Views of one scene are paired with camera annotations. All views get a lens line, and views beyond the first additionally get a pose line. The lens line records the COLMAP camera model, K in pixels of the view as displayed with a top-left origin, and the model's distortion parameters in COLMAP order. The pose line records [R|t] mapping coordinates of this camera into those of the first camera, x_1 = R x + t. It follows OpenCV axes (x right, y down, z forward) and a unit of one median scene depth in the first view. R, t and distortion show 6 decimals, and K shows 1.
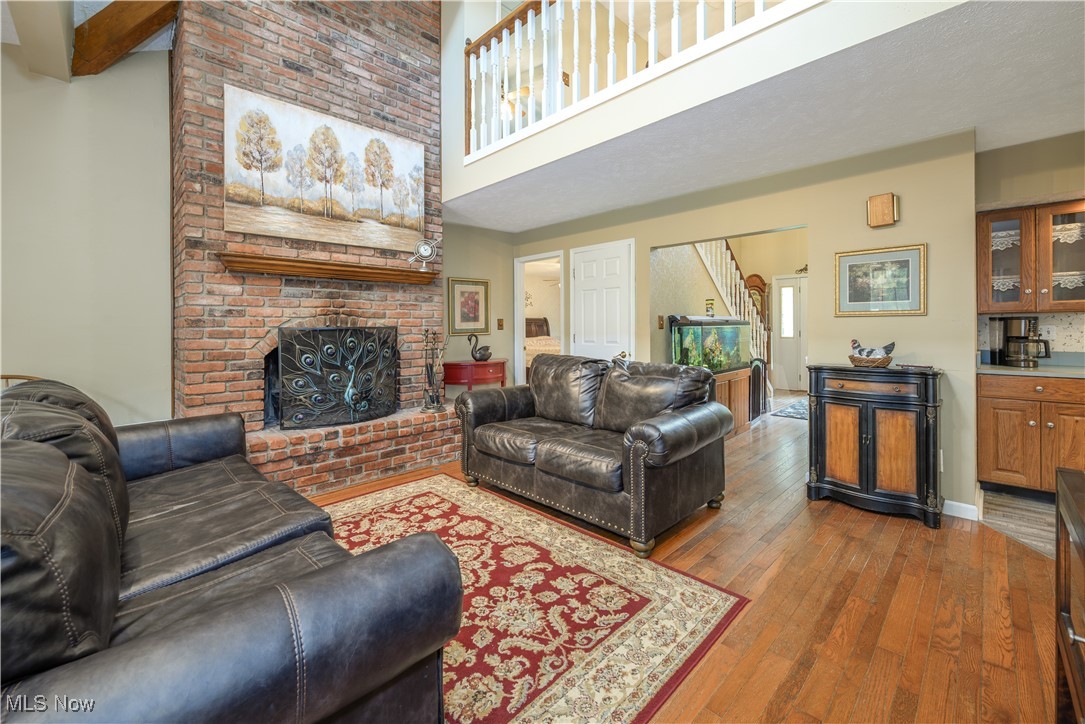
lens RADIAL K [[449.1, 0, 557.5], [0, 449.1, 329.3], [0, 0, 1]] dist [0.001830, 0.000108]
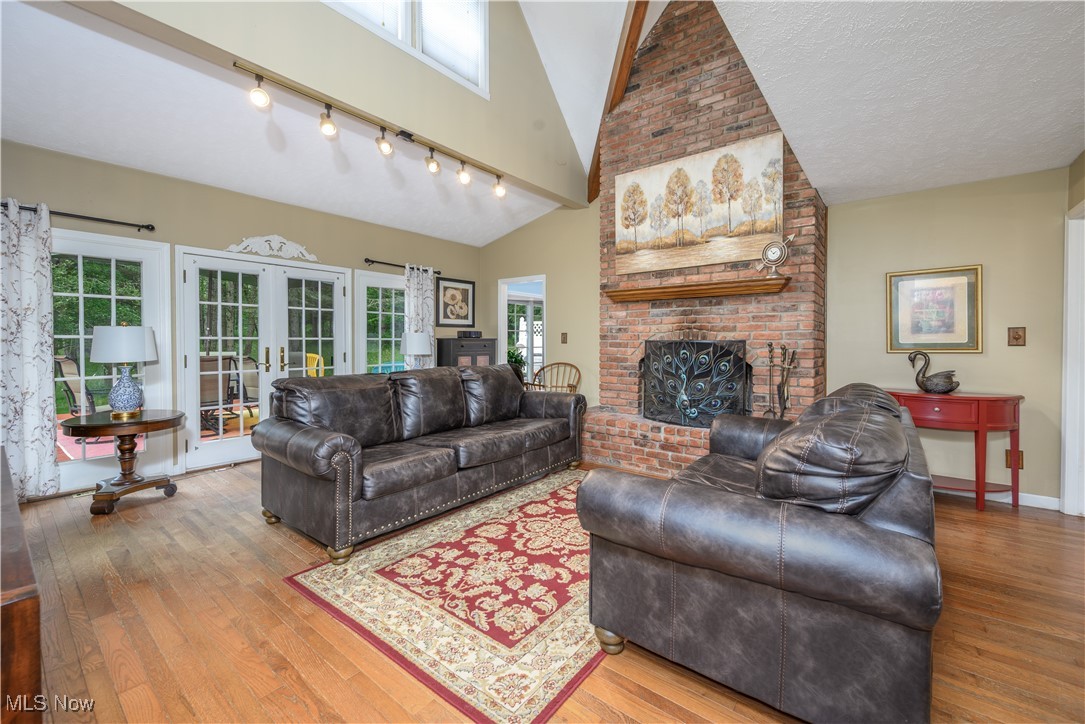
lens RADIAL K [[429.8, 0, 542.7], [0, 429.8, 348.6], [0, 0, 1]] dist [-0.000547, -0.000138]
pose [[0.109356, 0.026046, -0.993661, 0.630420], [-0.006147, 0.999655, 0.025526, -0.010531], [0.993984, 0.003317, 0.109478, 0.579753]]
